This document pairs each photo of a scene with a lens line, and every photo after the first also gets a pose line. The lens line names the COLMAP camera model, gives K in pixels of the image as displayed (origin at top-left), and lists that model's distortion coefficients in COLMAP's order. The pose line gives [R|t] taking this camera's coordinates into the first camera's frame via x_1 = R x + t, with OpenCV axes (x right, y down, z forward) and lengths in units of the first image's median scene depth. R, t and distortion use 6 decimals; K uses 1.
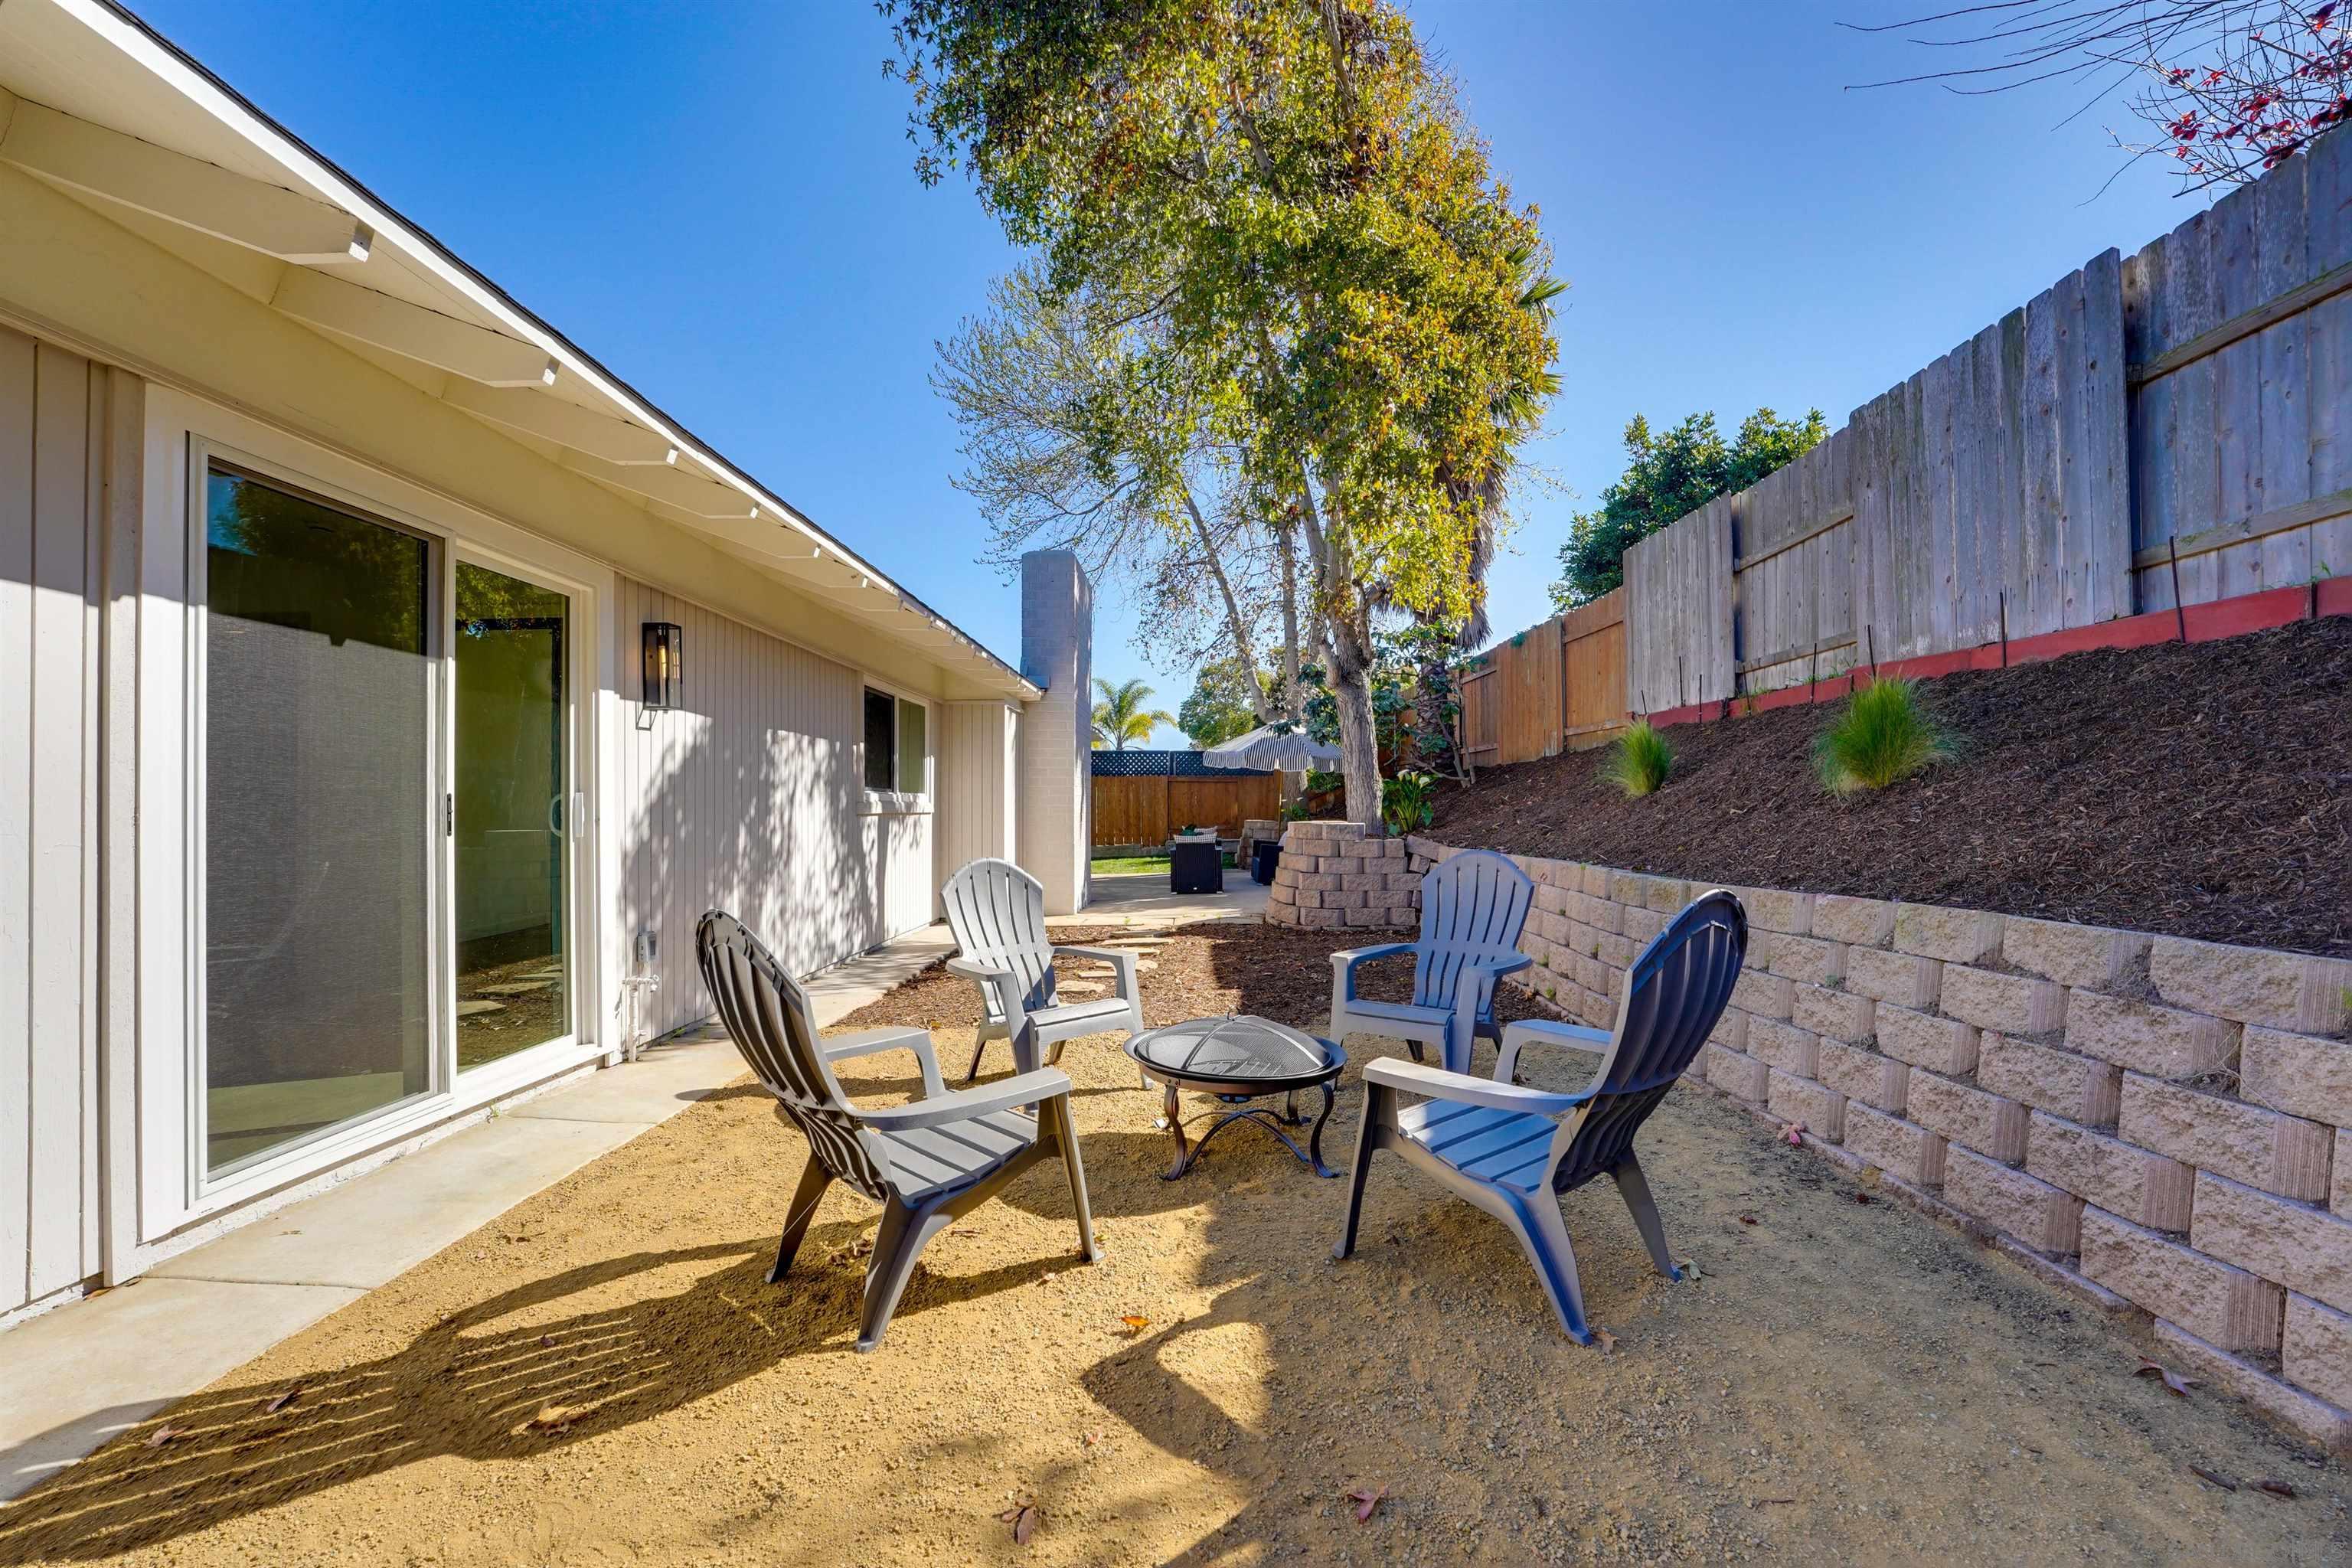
lens RADIAL K [[961.4, 0, 1188.8], [0, 961.4, 795.0], [0, 0, 1]] dist [-0.030119, 0.003546]
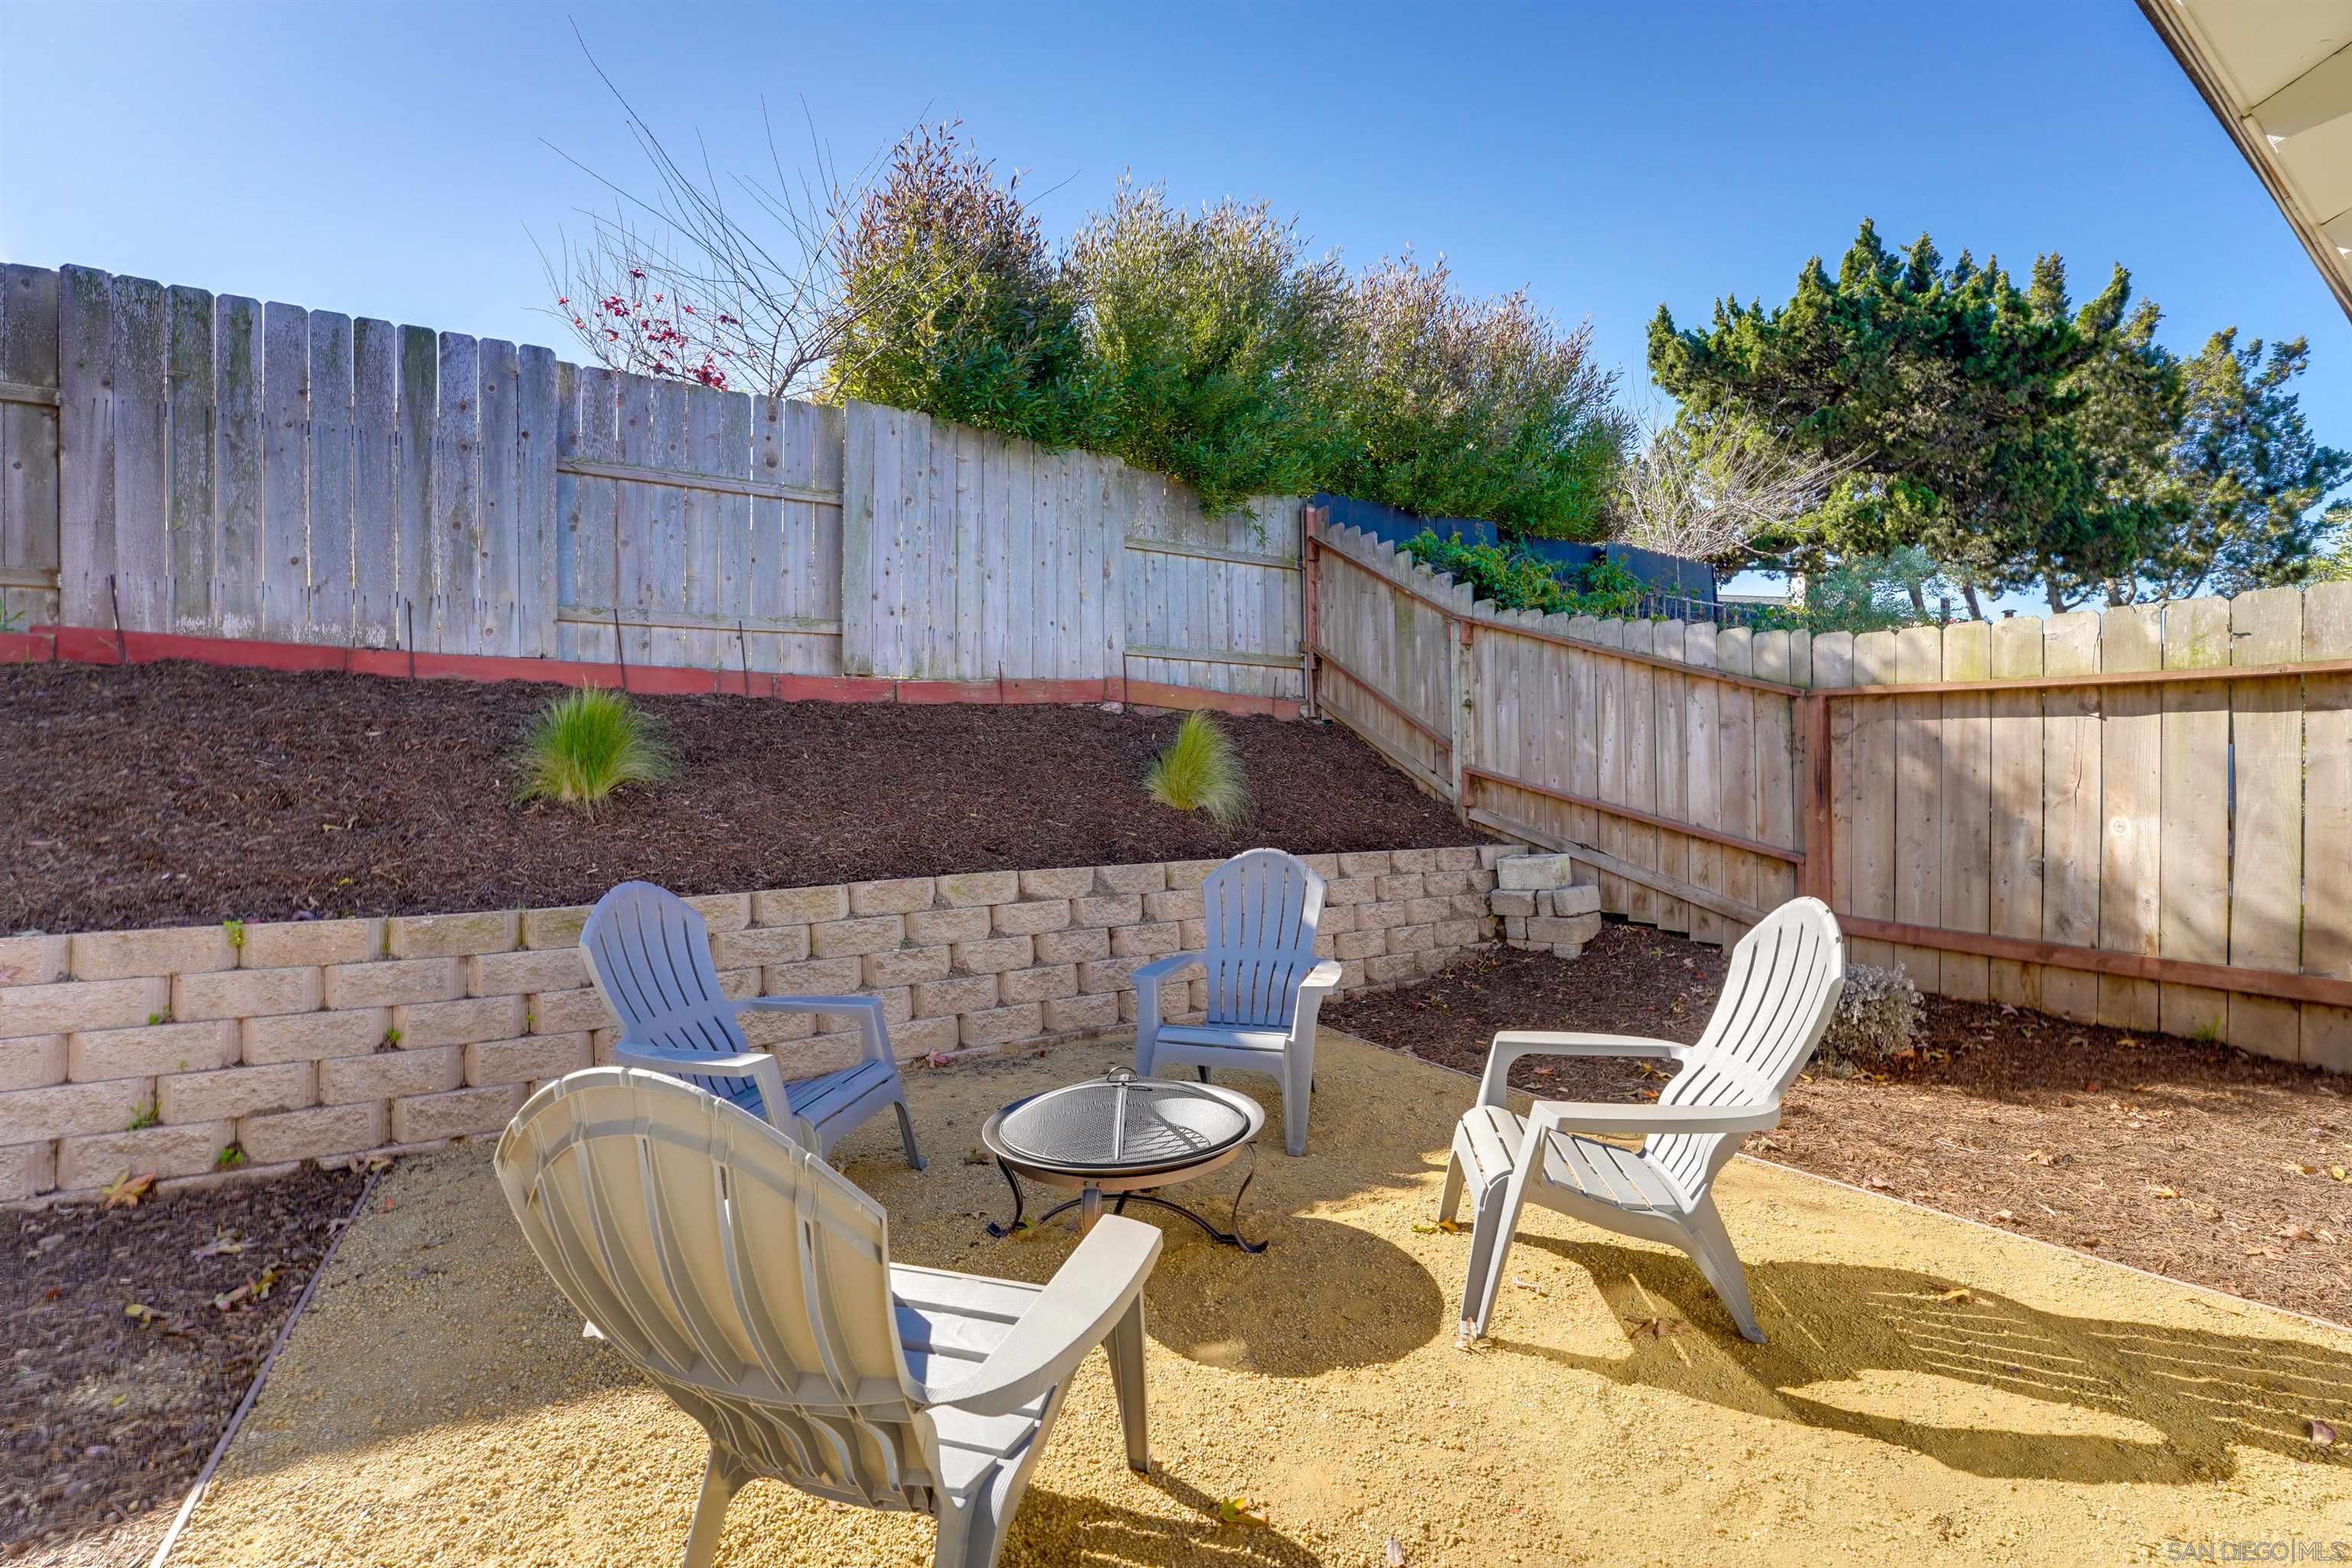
lens RADIAL K [[961.4, 0, 1169.6], [0, 961.4, 786.5], [0, 0, 1]] dist [-0.030119, 0.003546]
pose [[-0.531681, 0.021297, 0.846677, -0.407856], [0.005646, 0.999751, -0.021602, 0.005694], [-0.846926, -0.006705, -0.531669, 0.869045]]
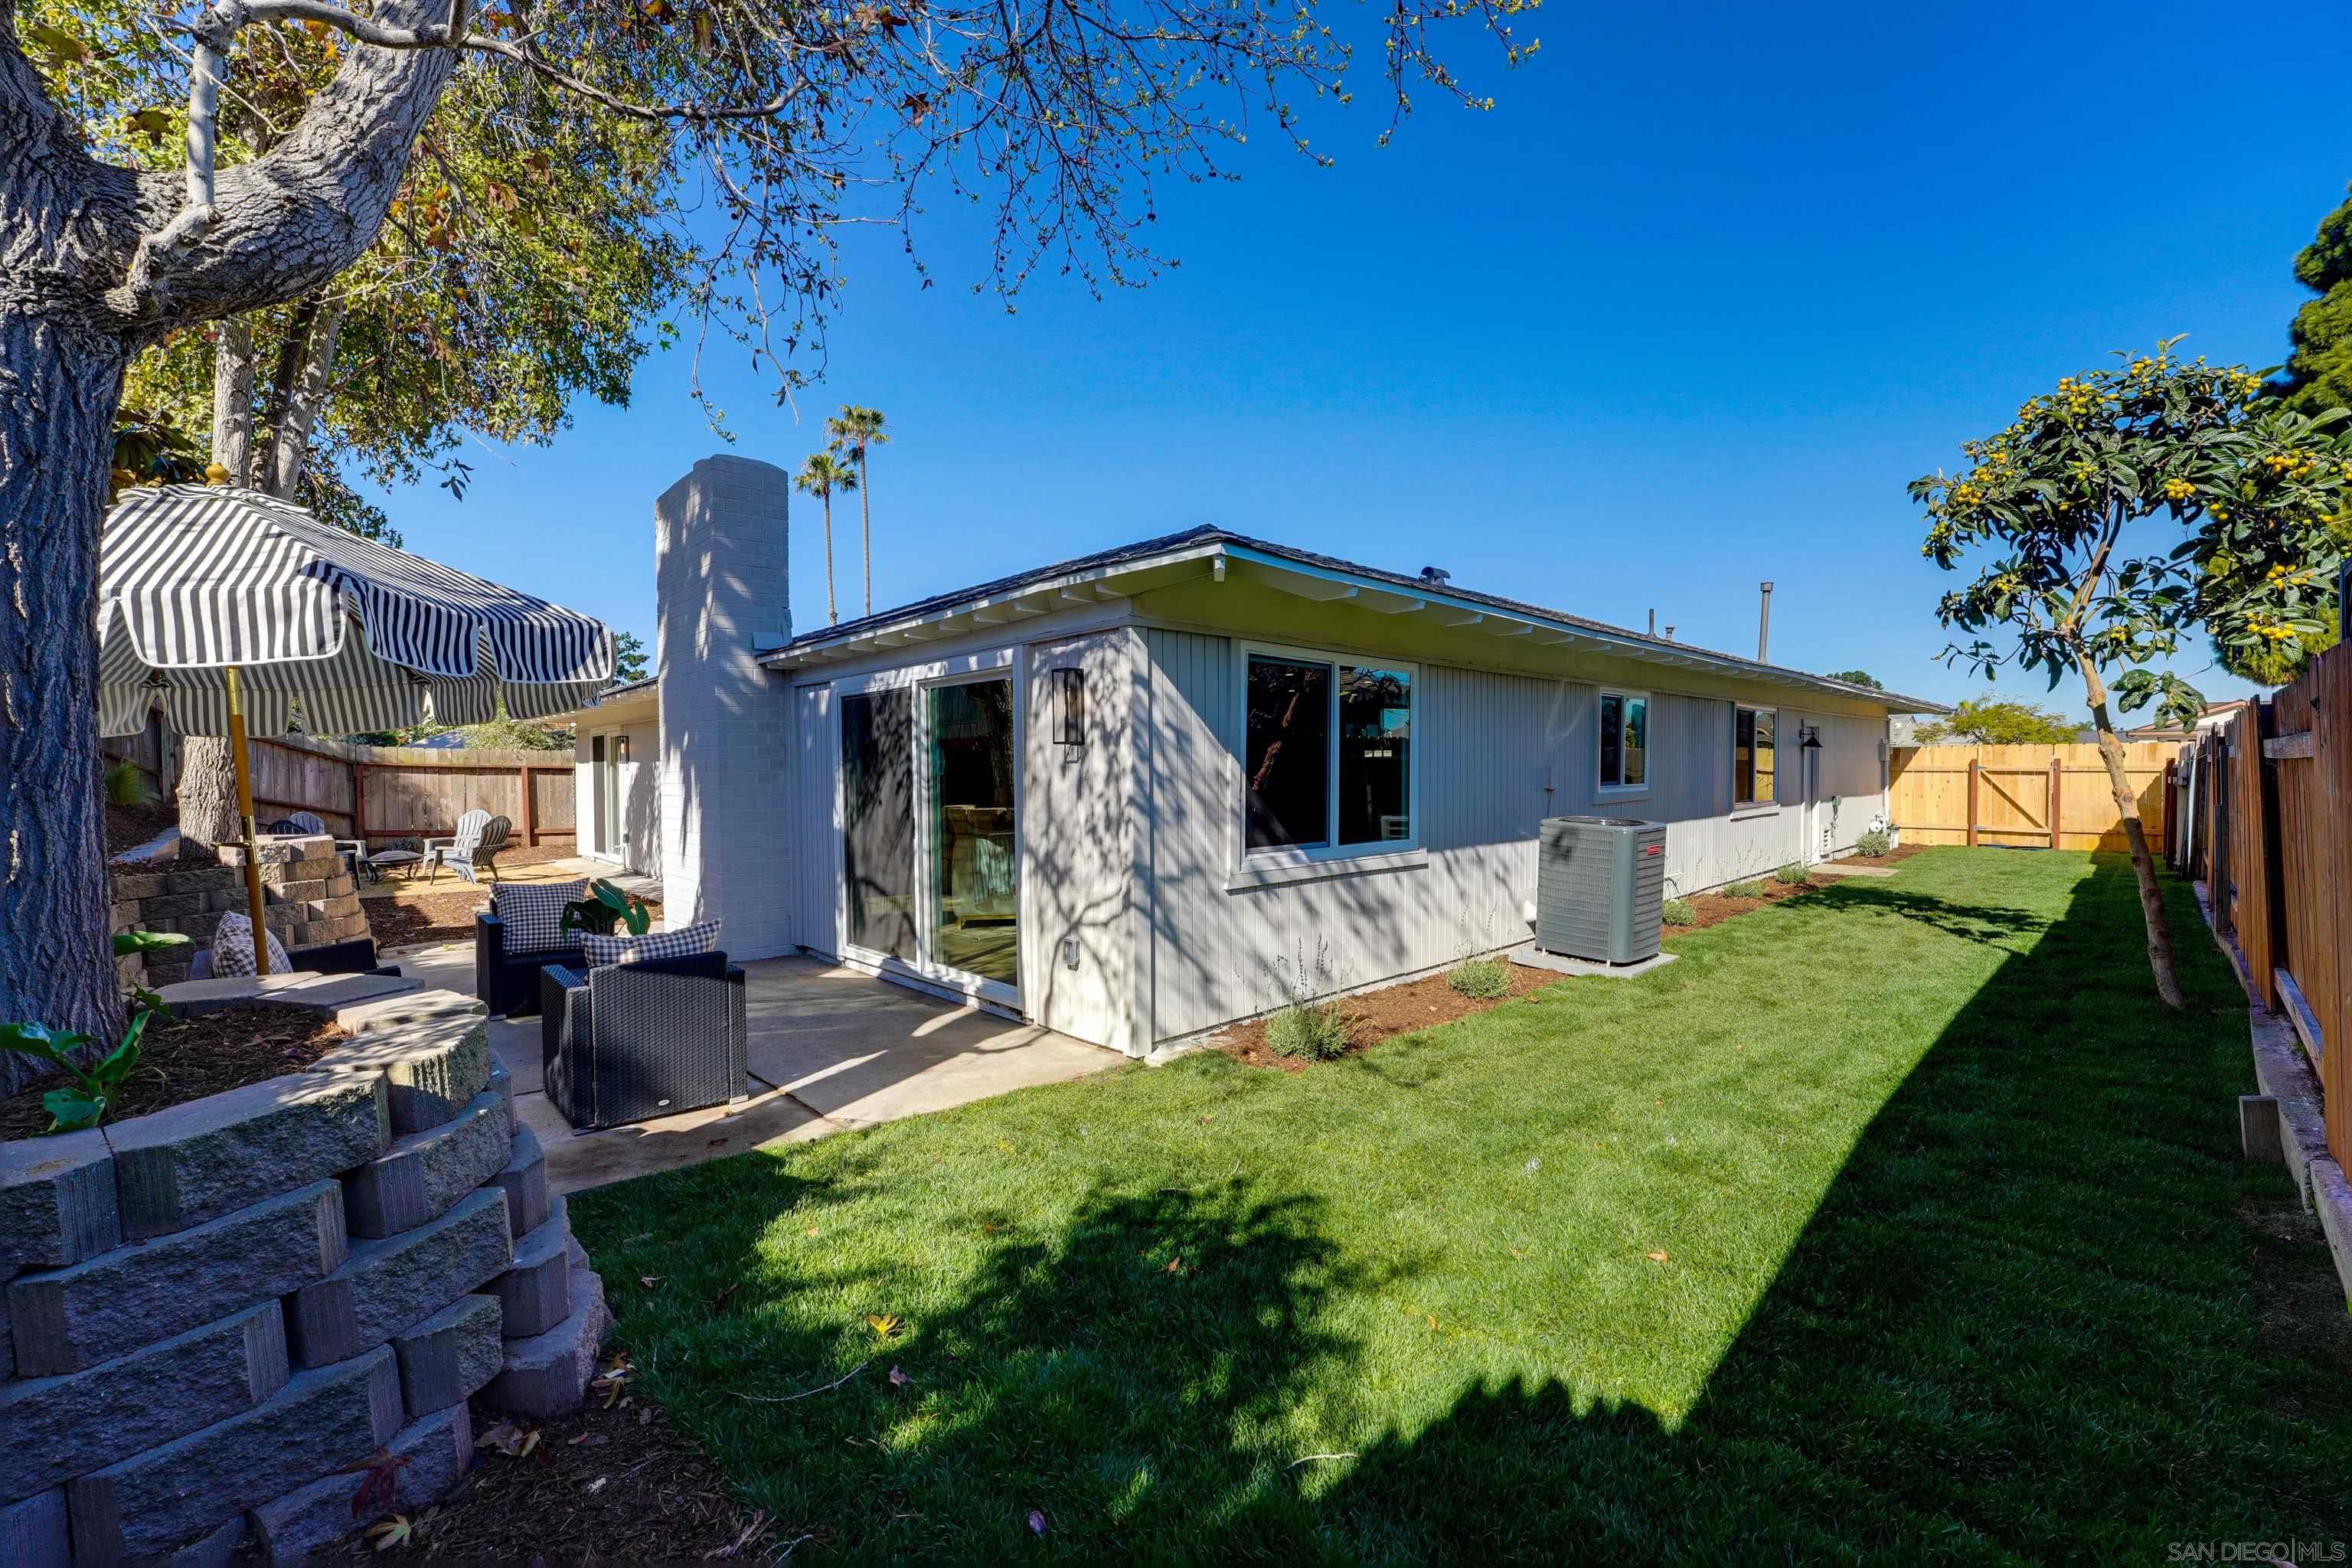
lens RADIAL K [[961.4, 0, 1176.2], [0, 961.4, 781.2], [0, 0, 1]] dist [-0.030119, 0.003546]
pose [[-0.716384, 0.025313, -0.697247, 0.302323], [0.023206, 0.999653, 0.012448, -0.023395], [0.697320, -0.007263, -0.716723, 3.956495]]
